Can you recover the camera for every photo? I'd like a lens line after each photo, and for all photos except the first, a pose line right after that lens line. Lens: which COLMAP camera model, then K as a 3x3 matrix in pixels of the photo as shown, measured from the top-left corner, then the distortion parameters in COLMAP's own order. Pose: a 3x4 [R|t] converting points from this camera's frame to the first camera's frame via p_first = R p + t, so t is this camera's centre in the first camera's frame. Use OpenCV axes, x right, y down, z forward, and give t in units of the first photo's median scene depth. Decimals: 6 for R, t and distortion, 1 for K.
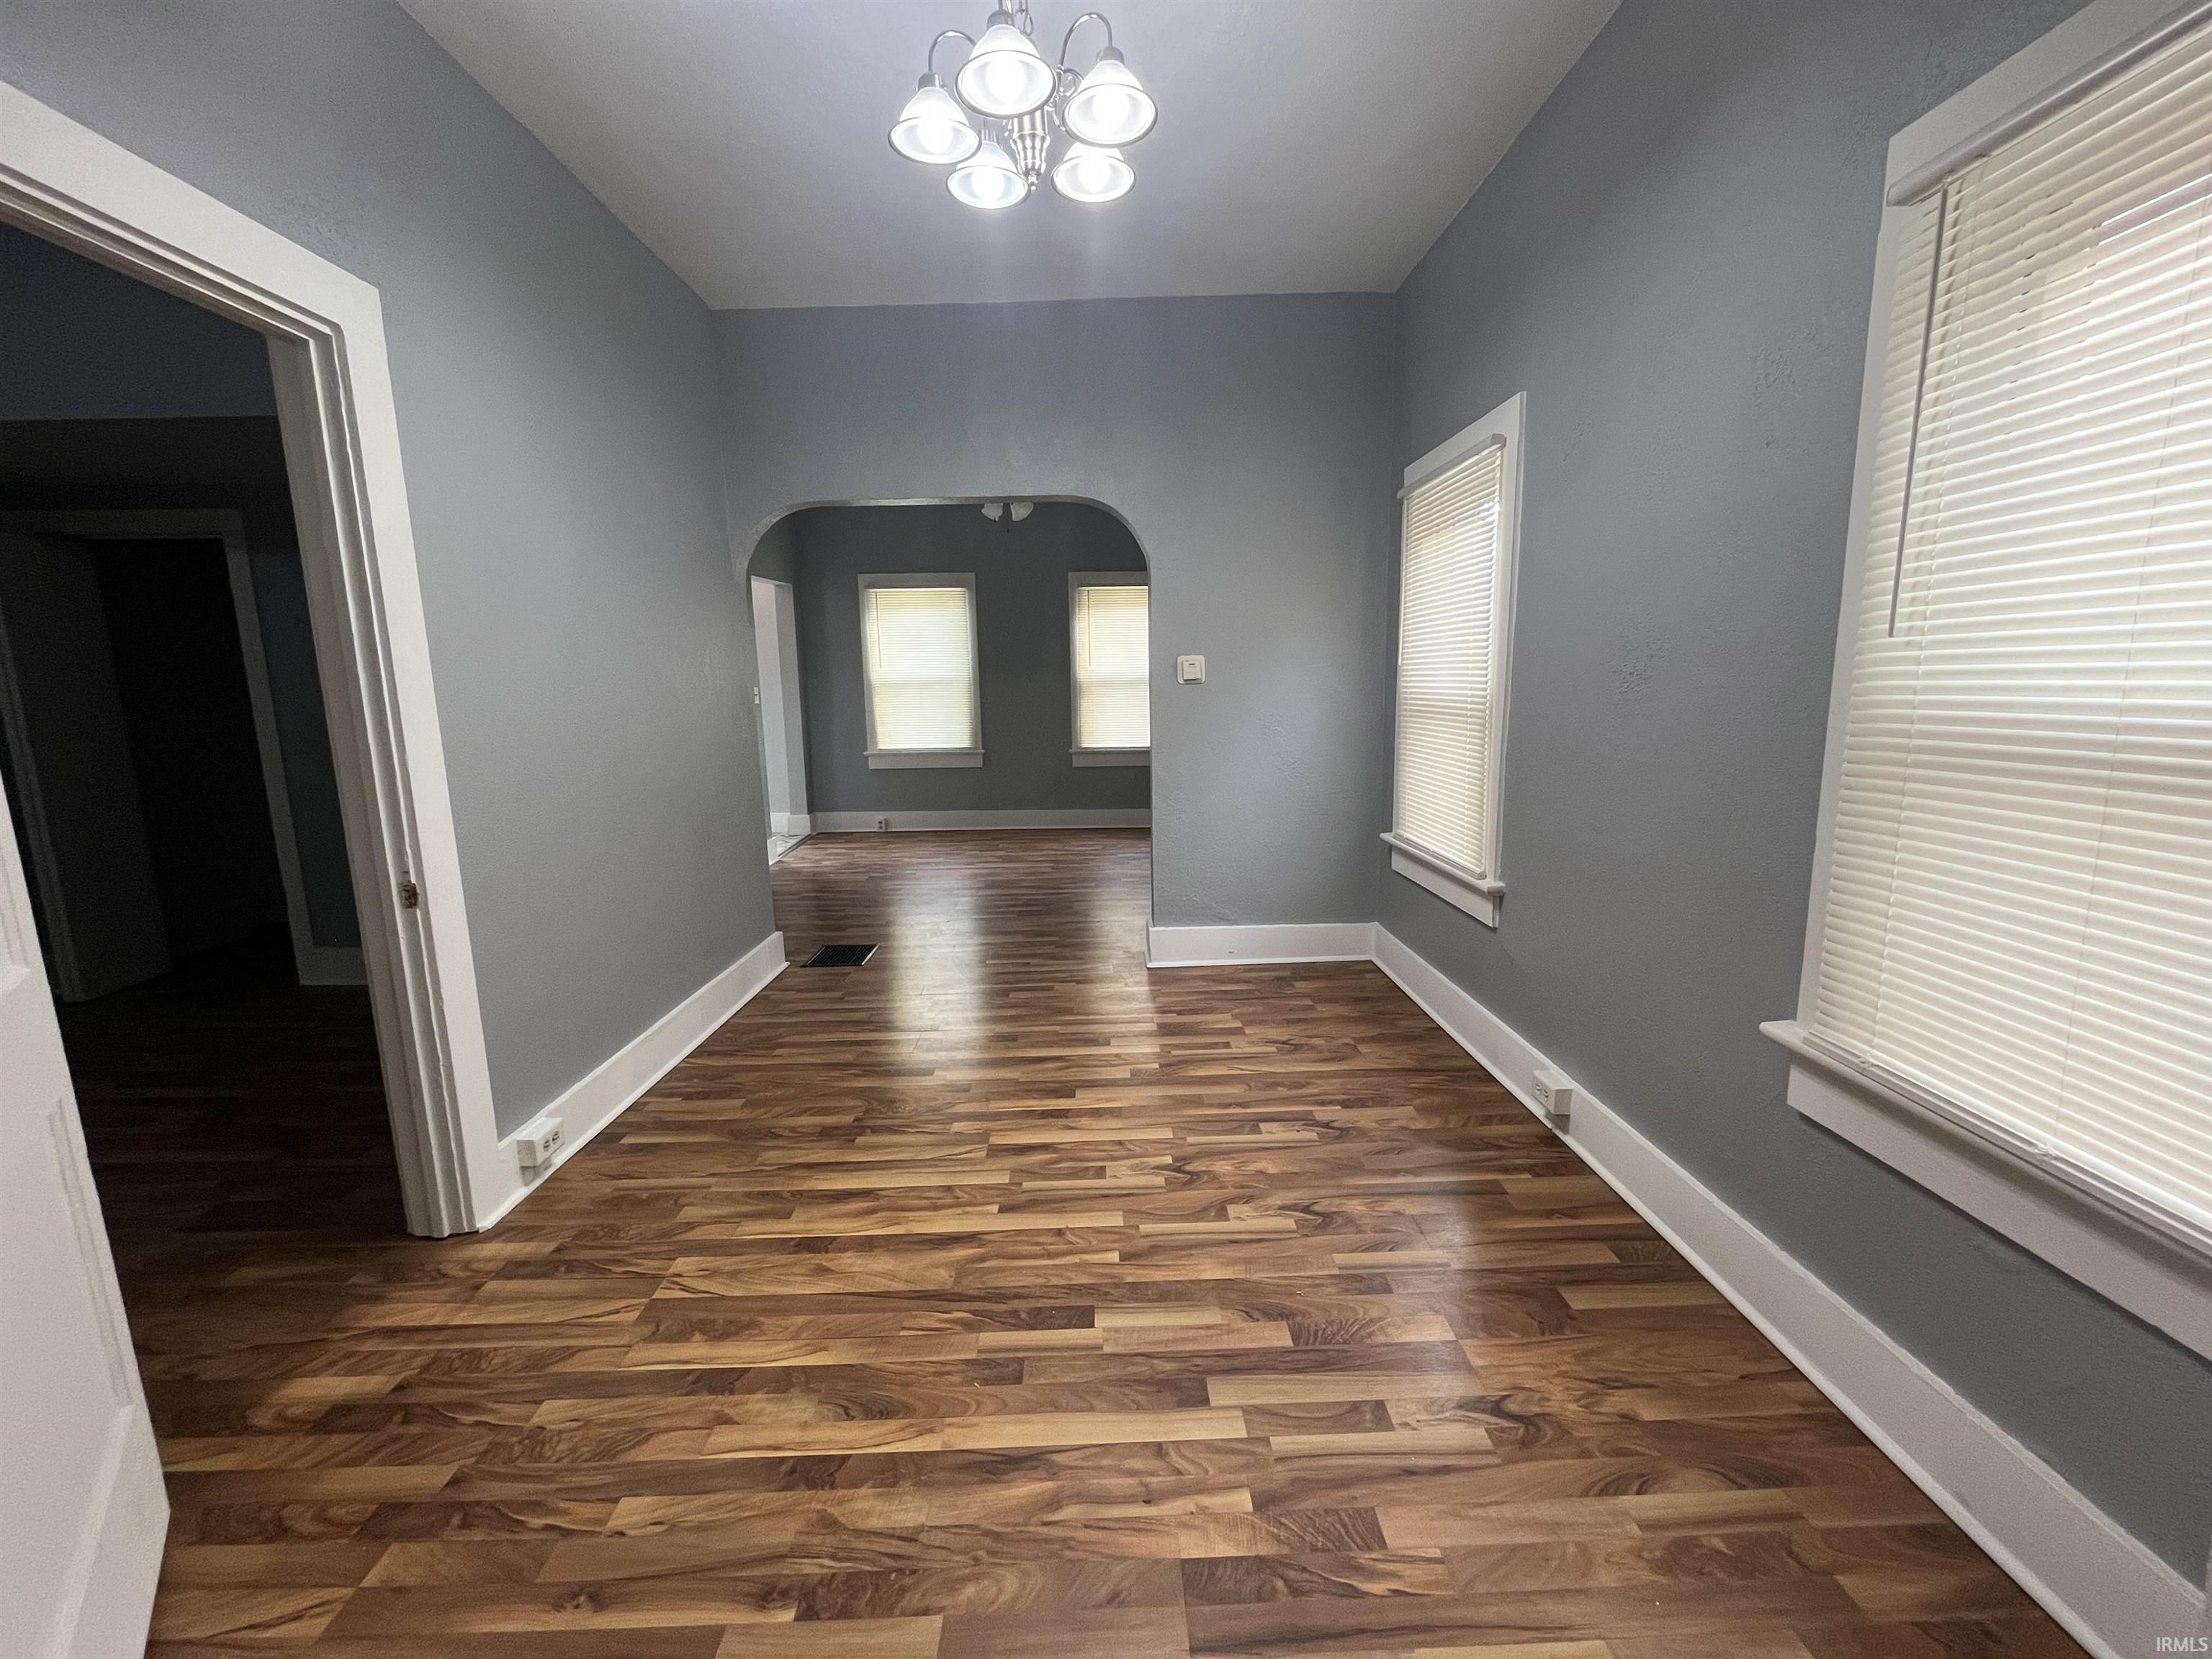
lens RADIAL K [[900.3, 0, 1110.5], [0, 900.3, 828.3], [0, 0, 1]] dist [0.001042, 0.000994]
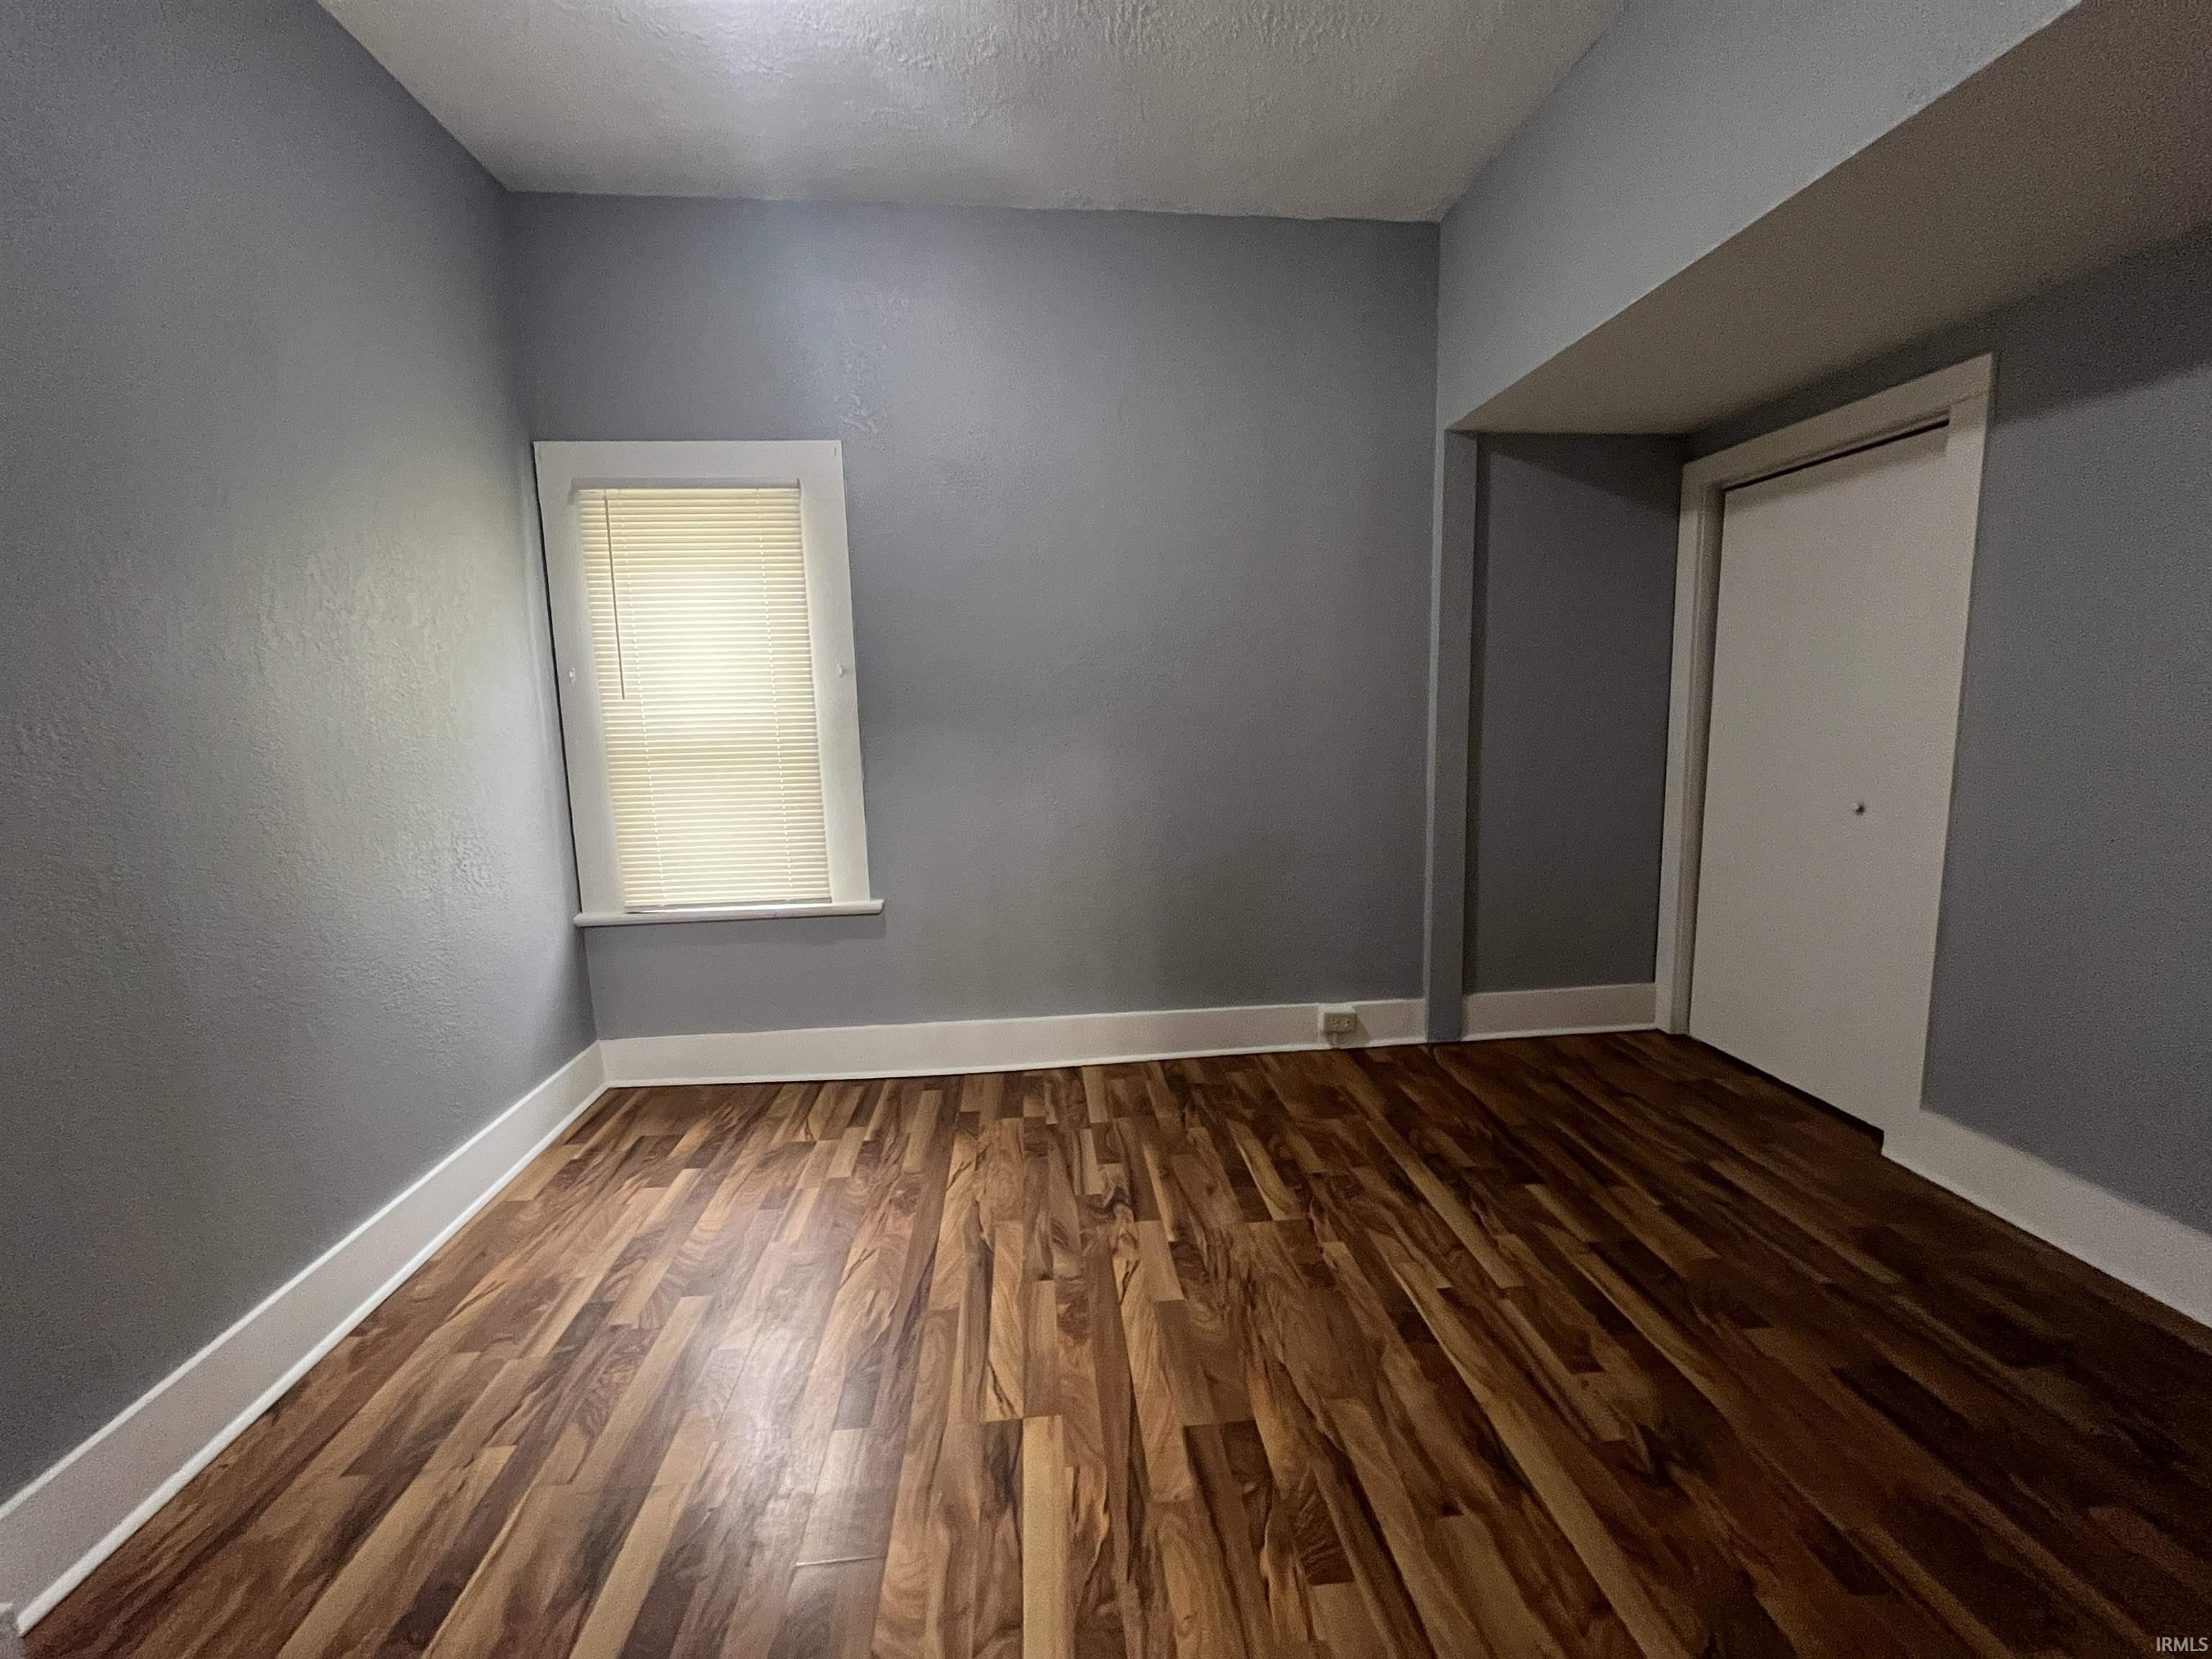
lens RADIAL K [[900.3, 0, 1113.3], [0, 900.3, 831.8], [0, 0, 1]] dist [0.001042, 0.000994]
pose [[0.073075, 0.164271, -0.983705, 0.733050], [-0.134232, 0.978987, 0.153512, -0.088621], [0.988252, 0.120826, 0.093590, 0.383116]]
